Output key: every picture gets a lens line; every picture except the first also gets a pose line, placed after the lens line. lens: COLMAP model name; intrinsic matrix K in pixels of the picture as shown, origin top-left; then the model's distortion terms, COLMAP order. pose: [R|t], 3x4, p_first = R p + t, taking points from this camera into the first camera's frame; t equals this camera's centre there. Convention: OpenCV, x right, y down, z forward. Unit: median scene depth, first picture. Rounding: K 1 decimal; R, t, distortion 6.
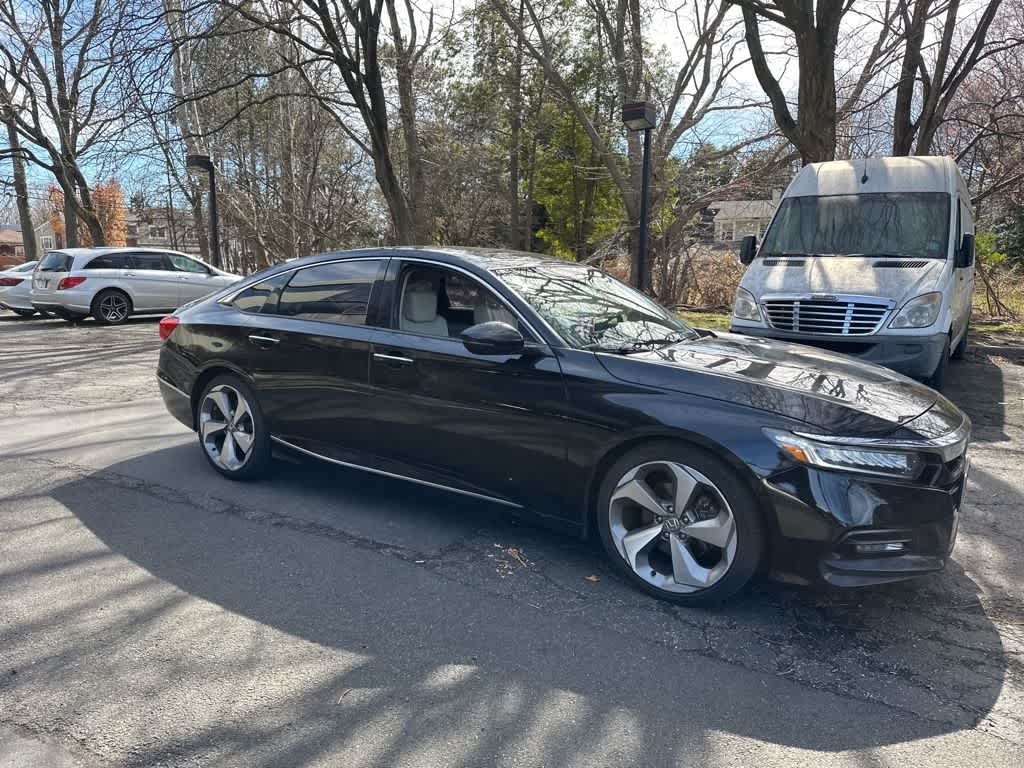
lens RADIAL K [[722.8, 0, 514.7], [0, 722.8, 373.6], [0, 0, 1]] dist [0.026761, -0.035760]
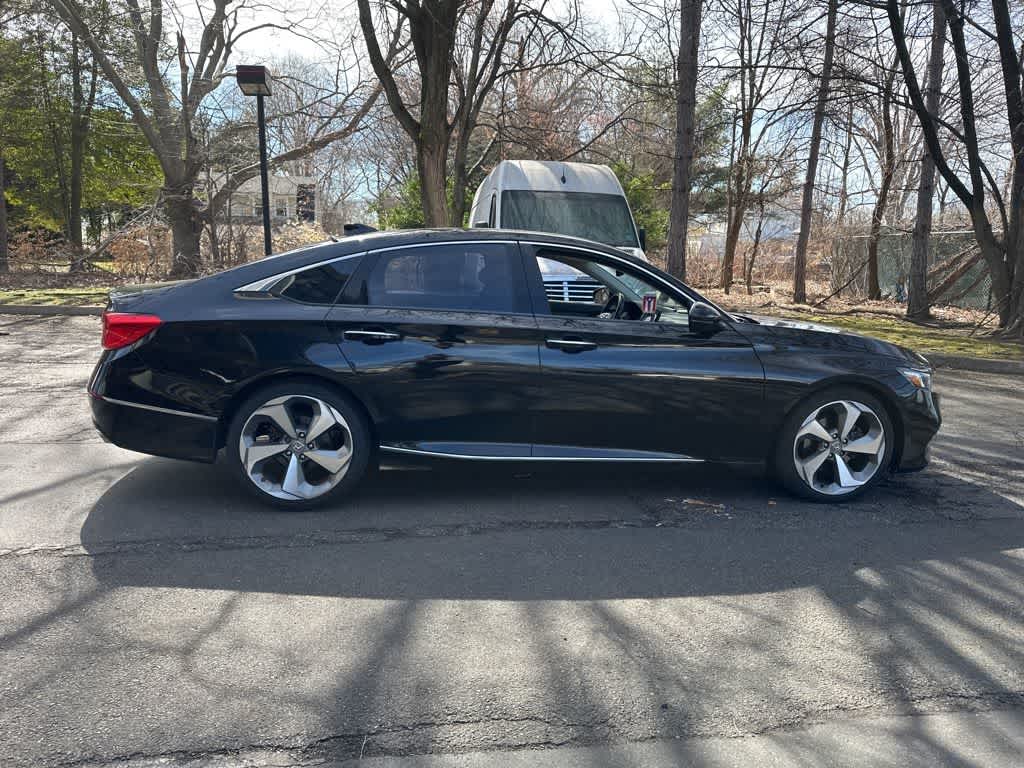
lens RADIAL K [[724.7, 0, 512.0], [0, 724.7, 384.0], [0, 0, 1]] dist [0.067895, -0.100714]
pose [[0.747871, -0.104409, 0.655582, -0.762830], [0.075197, 0.994522, 0.072606, -0.037932], [-0.659572, -0.005002, 0.751625, 0.242638]]
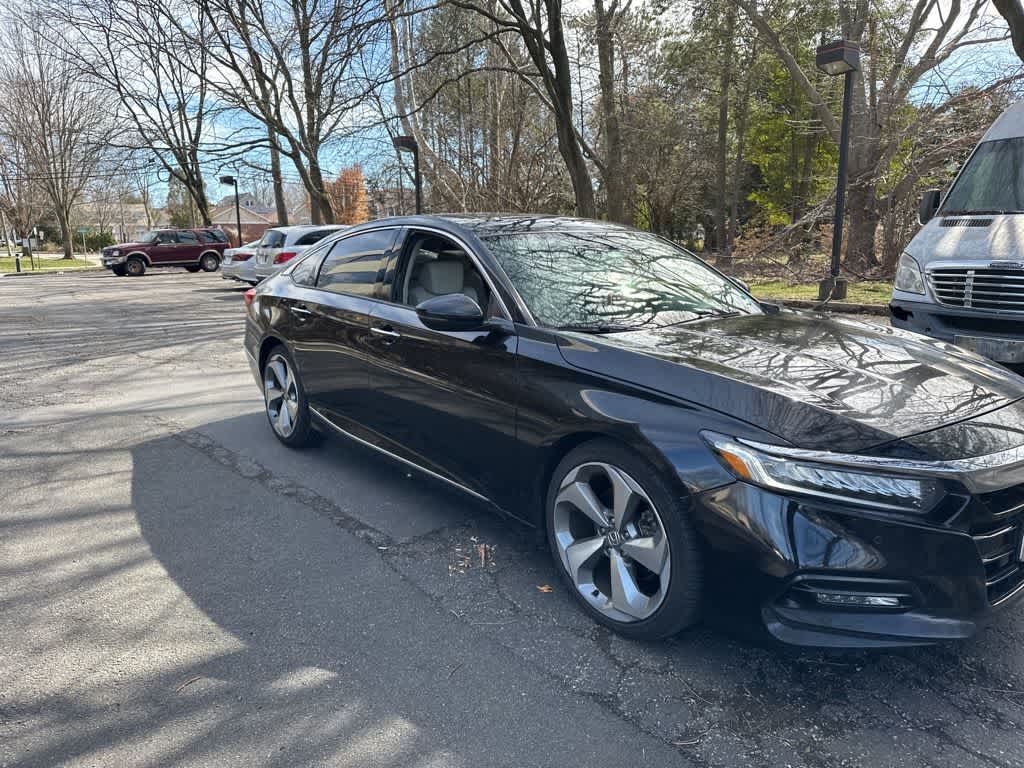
lens RADIAL K [[722.8, 0, 514.7], [0, 722.8, 373.6], [0, 0, 1]] dist [0.026761, -0.035760]
pose [[0.954498, 0.036640, -0.295959, 0.234082], [-0.025056, 0.998768, 0.042840, -0.010146], [0.297164, -0.033476, 0.954239, 0.116496]]
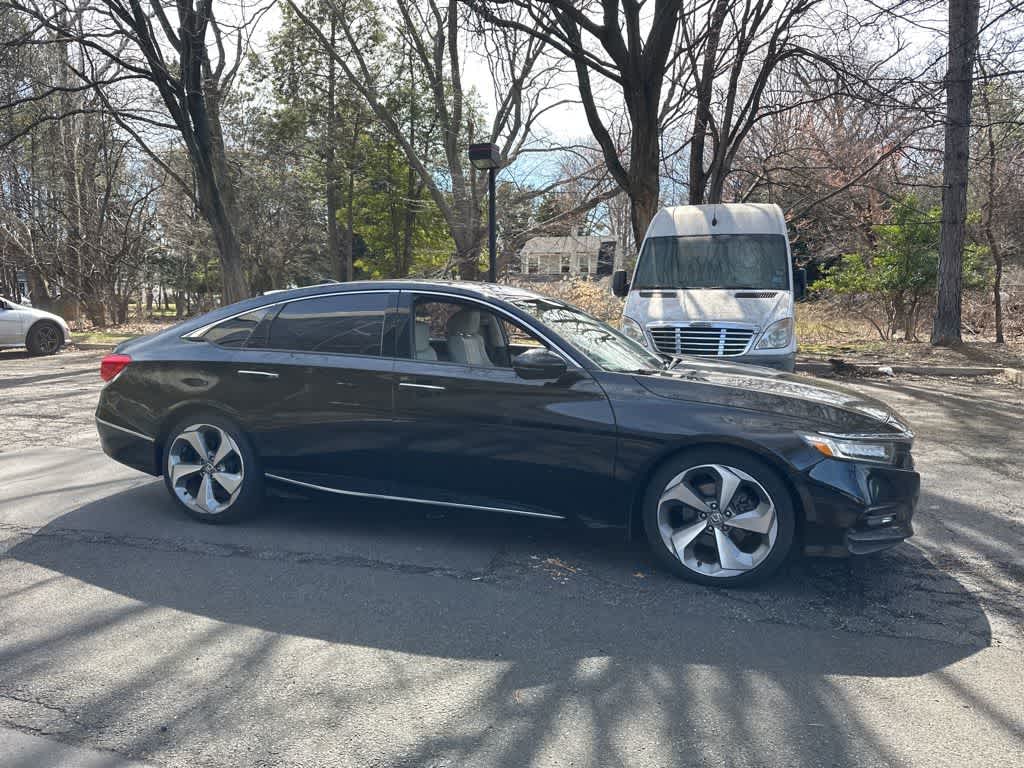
lens RADIAL K [[722.8, 0, 514.7], [0, 722.8, 373.6], [0, 0, 1]] dist [0.026761, -0.035760]
pose [[0.961359, -0.032435, 0.273380, -0.271408], [0.043625, 0.998436, -0.034952, 0.000796], [-0.271819, 0.045528, 0.961271, -0.030125]]
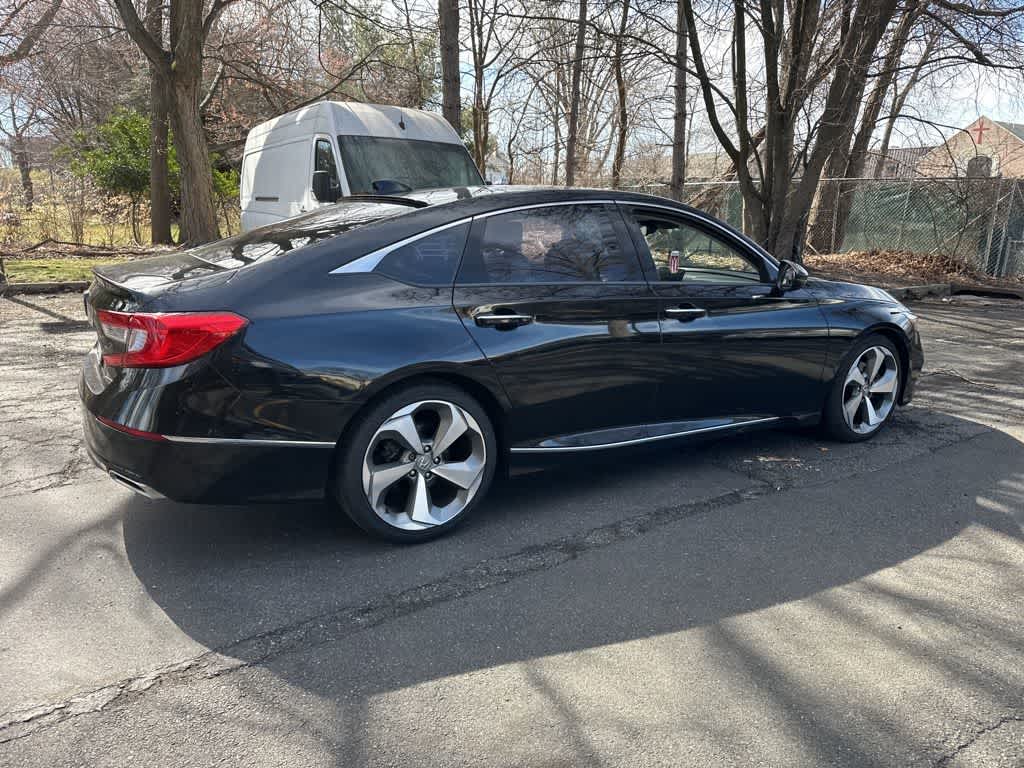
lens RADIAL K [[724.7, 0, 512.0], [0, 724.7, 384.0], [0, 0, 1]] dist [0.067895, -0.100714]
pose [[0.419603, -0.211791, 0.882654, -0.945992], [0.119871, 0.976812, 0.177398, -0.104654], [-0.899758, 0.031368, 0.435261, 0.668721]]
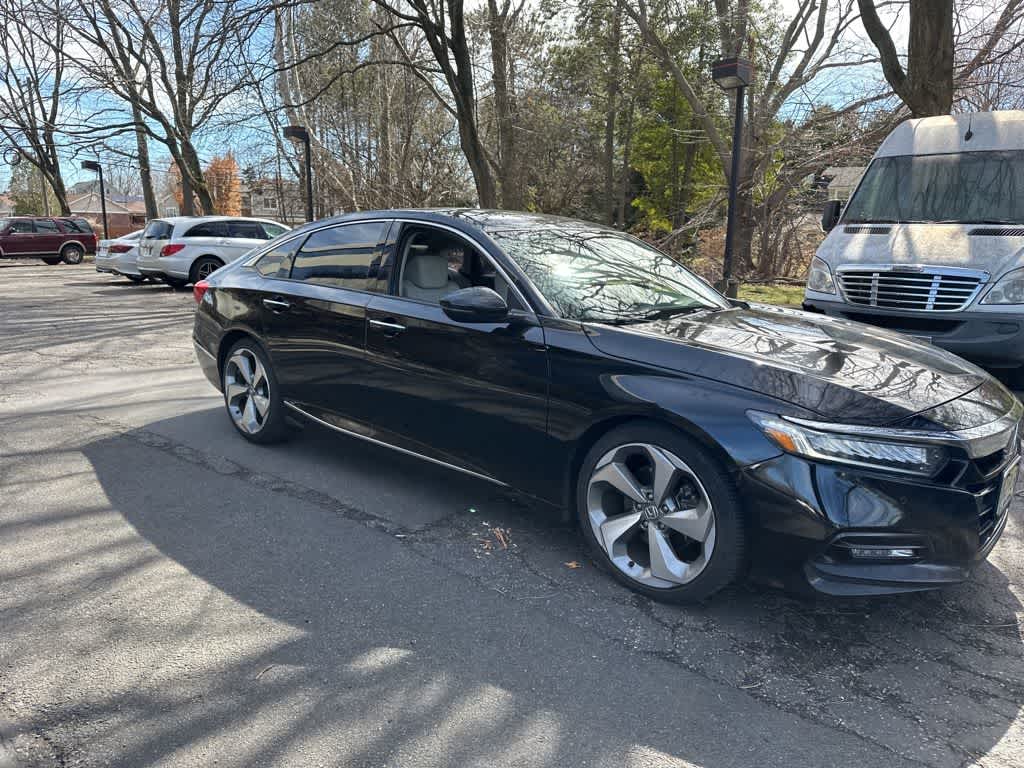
lens RADIAL K [[723.0, 0, 513.6], [0, 723.0, 379.9], [0, 0, 1]] dist [0.029593, -0.038838]
pose [[0.990104, 0.030561, -0.136965, 0.111048], [-0.024093, 0.998526, 0.048637, 0.000959], [0.138250, -0.044856, 0.989381, 0.055780]]
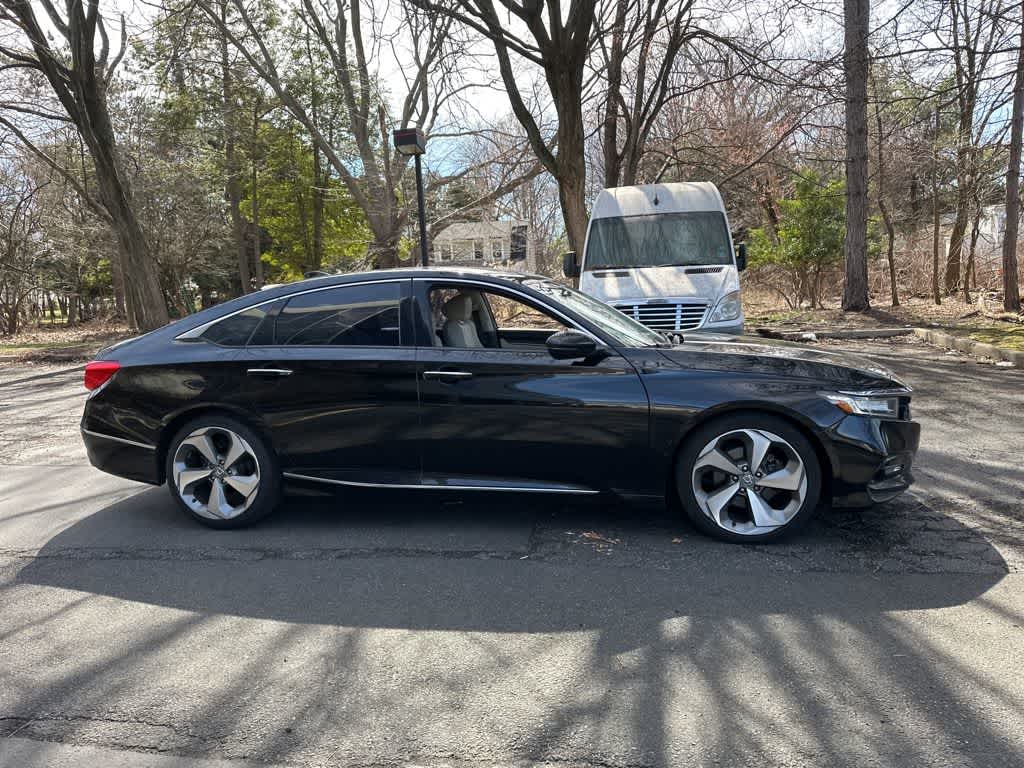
lens RADIAL K [[723.1, 0, 510.9], [0, 723.1, 375.7], [0, 0, 1]] dist [0.030879, -0.039160]
pose [[0.917900, -0.096865, 0.384807, -0.408166], [0.107021, 0.994244, -0.005009, -0.003993], [-0.382107, 0.045780, 0.922984, 0.004316]]
